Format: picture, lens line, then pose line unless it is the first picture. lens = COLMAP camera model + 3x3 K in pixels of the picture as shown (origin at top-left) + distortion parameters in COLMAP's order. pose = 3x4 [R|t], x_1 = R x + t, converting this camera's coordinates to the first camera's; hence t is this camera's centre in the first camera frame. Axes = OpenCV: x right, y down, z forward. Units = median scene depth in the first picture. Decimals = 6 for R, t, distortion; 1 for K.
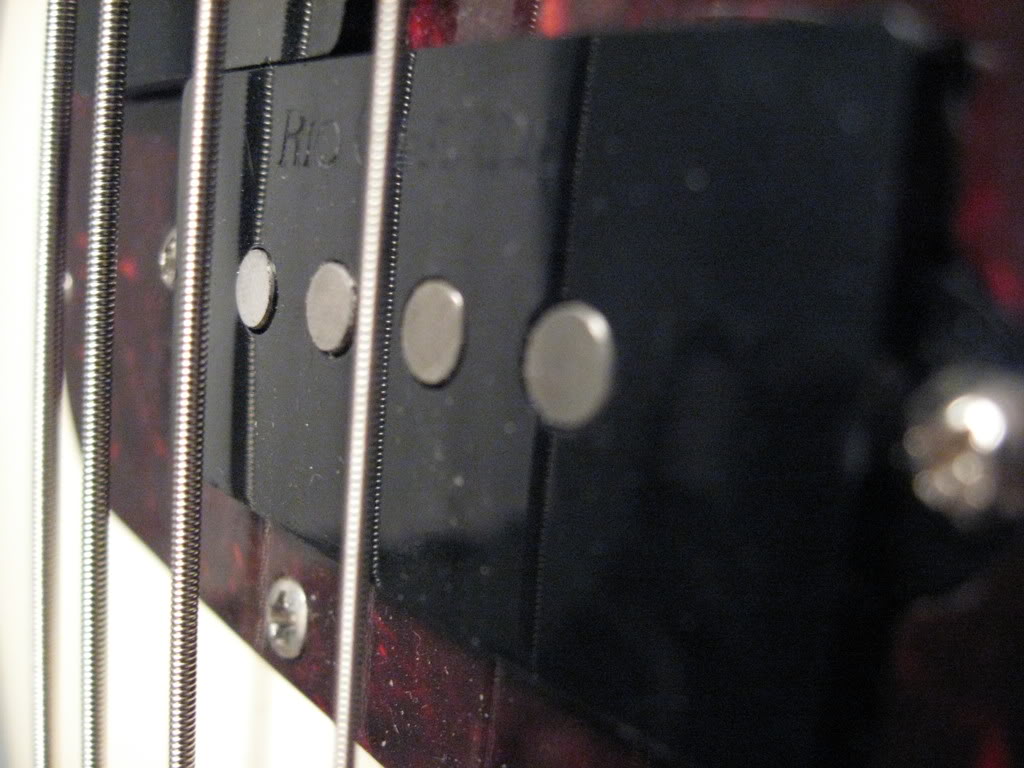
lens RADIAL K [[1079.5, 0, 512.0], [0, 1079.5, 384.0], [0, 0, 1]] dist [-0.098864, 0.007841]
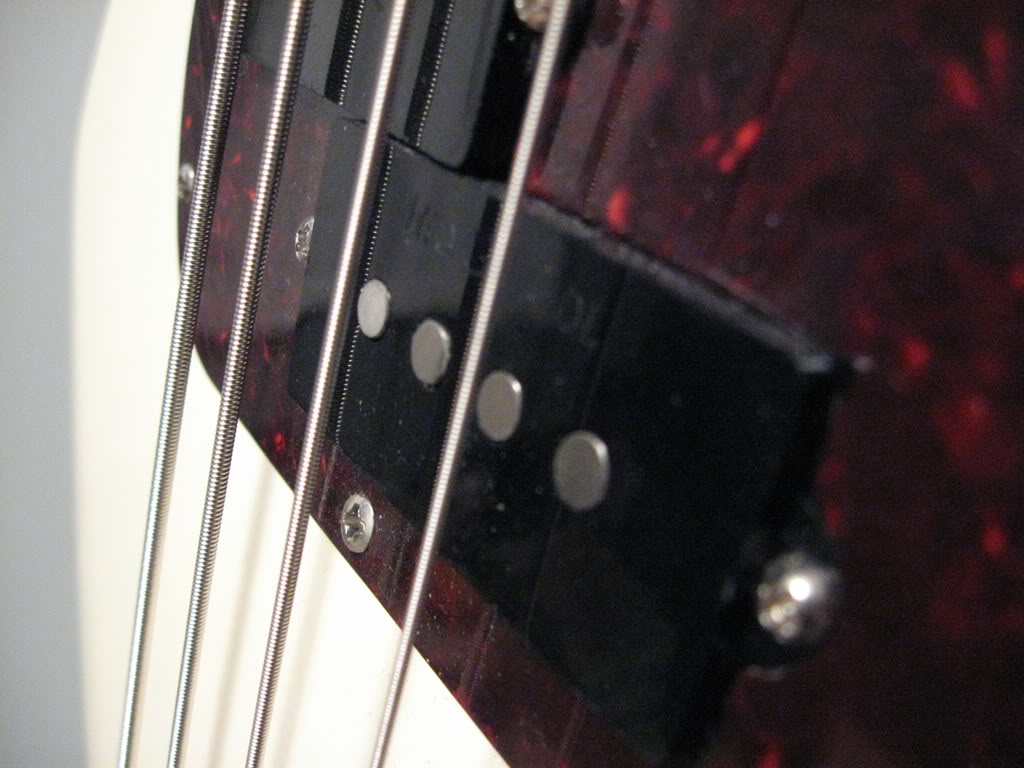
lens RADIAL K [[1079.5, 0, 512.0], [0, 1079.5, 384.0], [0, 0, 1]] dist [-0.098864, 0.007841]
pose [[0.986453, 0.164039, -0.001068, -0.049417], [-0.160624, 0.967197, 0.196798, -0.311558], [0.033316, -0.193960, 0.980444, -0.384426]]
